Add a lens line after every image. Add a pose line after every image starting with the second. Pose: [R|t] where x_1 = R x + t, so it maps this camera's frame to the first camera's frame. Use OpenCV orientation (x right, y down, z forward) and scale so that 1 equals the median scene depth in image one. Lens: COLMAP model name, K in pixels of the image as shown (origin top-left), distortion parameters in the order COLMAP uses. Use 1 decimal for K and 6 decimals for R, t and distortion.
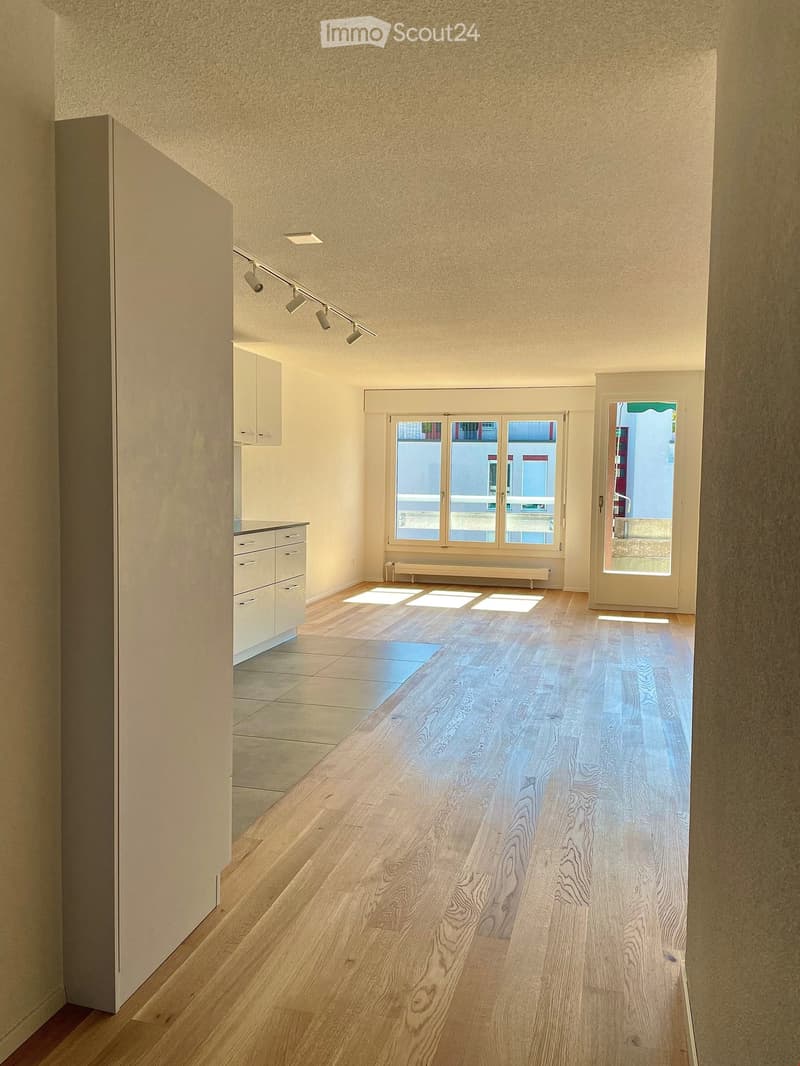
lens RADIAL K [[805.0, 0, 392.4], [0, 805.0, 535.2], [0, 0, 1]] dist [0.044592, -0.033353]
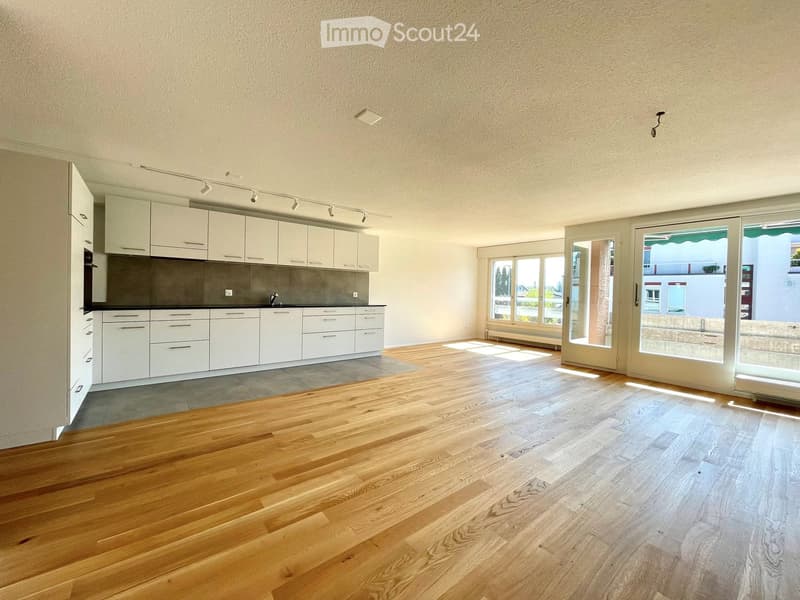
lens RADIAL K [[323.0, 0, 401.3], [0, 323.0, 296.3], [0, 0, 1]] dist [-0.004556, 0.000605]
pose [[0.809049, 0.013318, -0.587590, 0.565443], [-0.053258, 0.997292, -0.050726, 0.004047], [0.585323, 0.072334, 0.807567, 0.371398]]
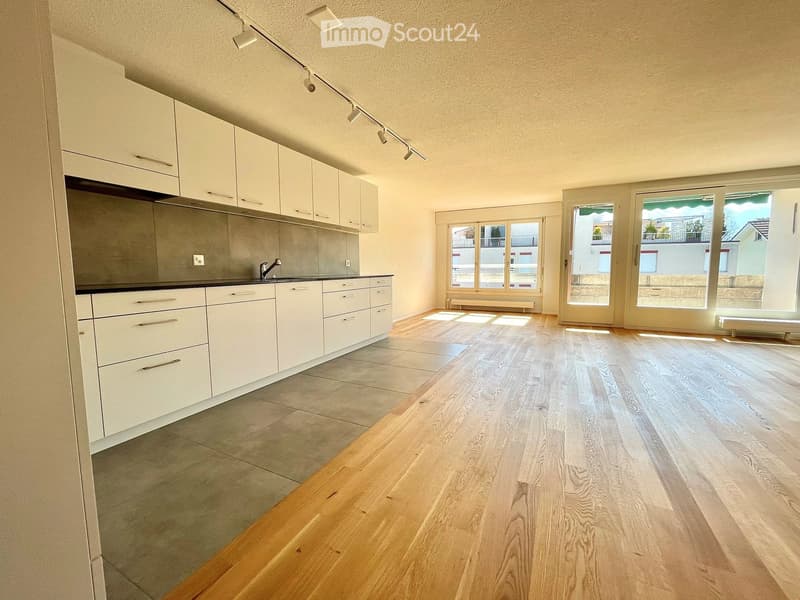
lens RADIAL K [[323.0, 0, 400.3], [0, 323.0, 297.4], [0, 0, 1]] dist [-0.004556, 0.000605]
pose [[0.981128, -0.001305, -0.193356, 0.062319], [0.005085, 0.999806, 0.019053, 0.026307], [0.193294, -0.019677, 0.980944, 0.366178]]
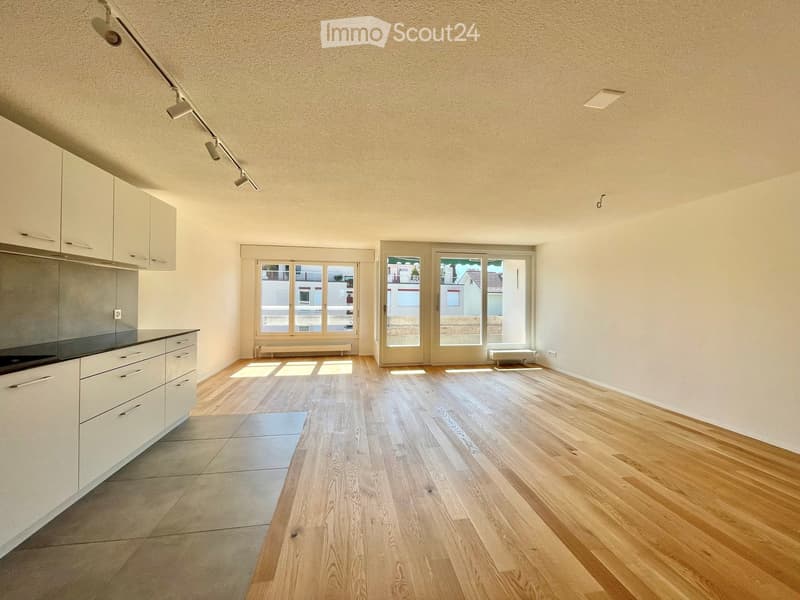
lens RADIAL K [[323.0, 0, 401.5], [0, 323.0, 296.3], [0, 0, 1]] dist [-0.004556, 0.000605]
pose [[0.903373, -0.003074, 0.428844, -0.038968], [0.035222, 0.997128, -0.067051, -0.028021], [-0.427406, 0.075677, 0.900887, 0.471196]]
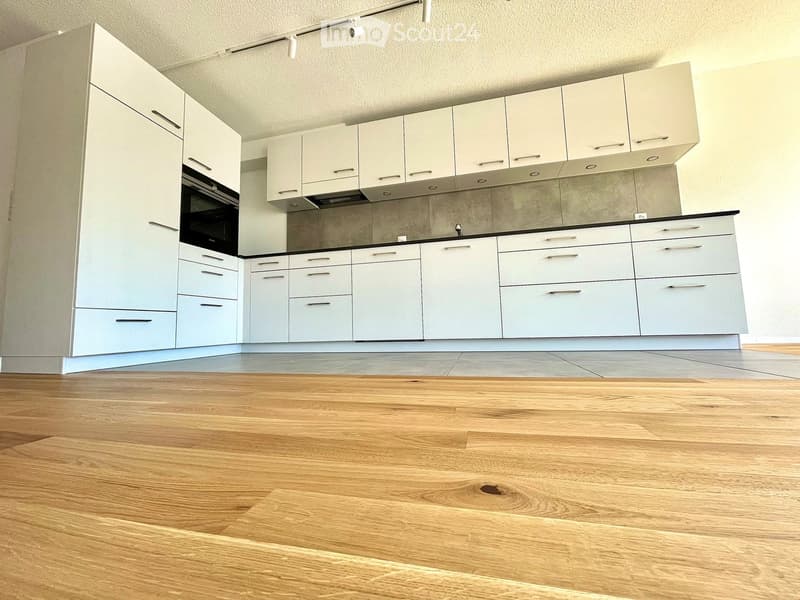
lens RADIAL K [[323.0, 0, 402.5], [0, 323.0, 293.5], [0, 0, 1]] dist [-0.004556, 0.000605]
pose [[0.023589, -0.116200, -0.992946, 0.250864], [-0.044783, 0.992102, -0.117165, 0.151261], [0.998718, 0.047231, 0.018199, 0.814508]]
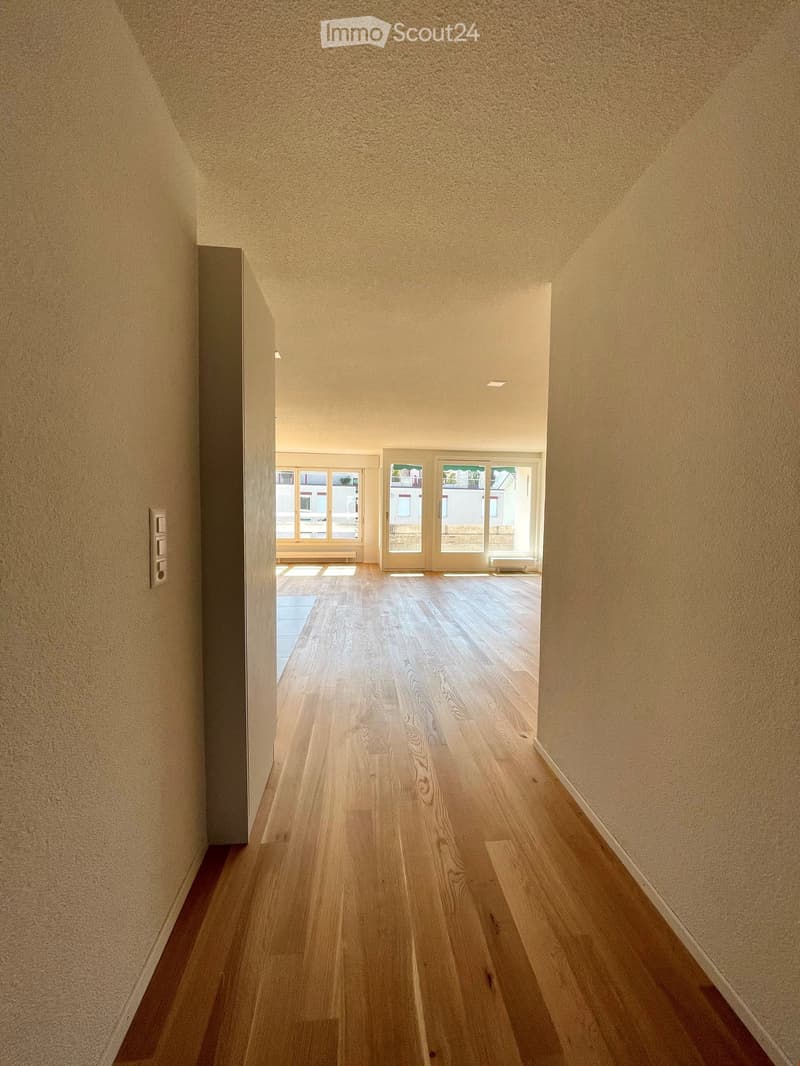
lens RADIAL K [[430.4, 0, 406.9], [0, 430.4, 537.5], [0, 0, 1]] dist [-0.004556, 0.000605]
pose [[0.925286, -0.026207, 0.378365, -0.131213], [0.024743, 0.999656, 0.008729, 0.005549], [-0.378463, 0.001285, 0.925616, 0.053314]]
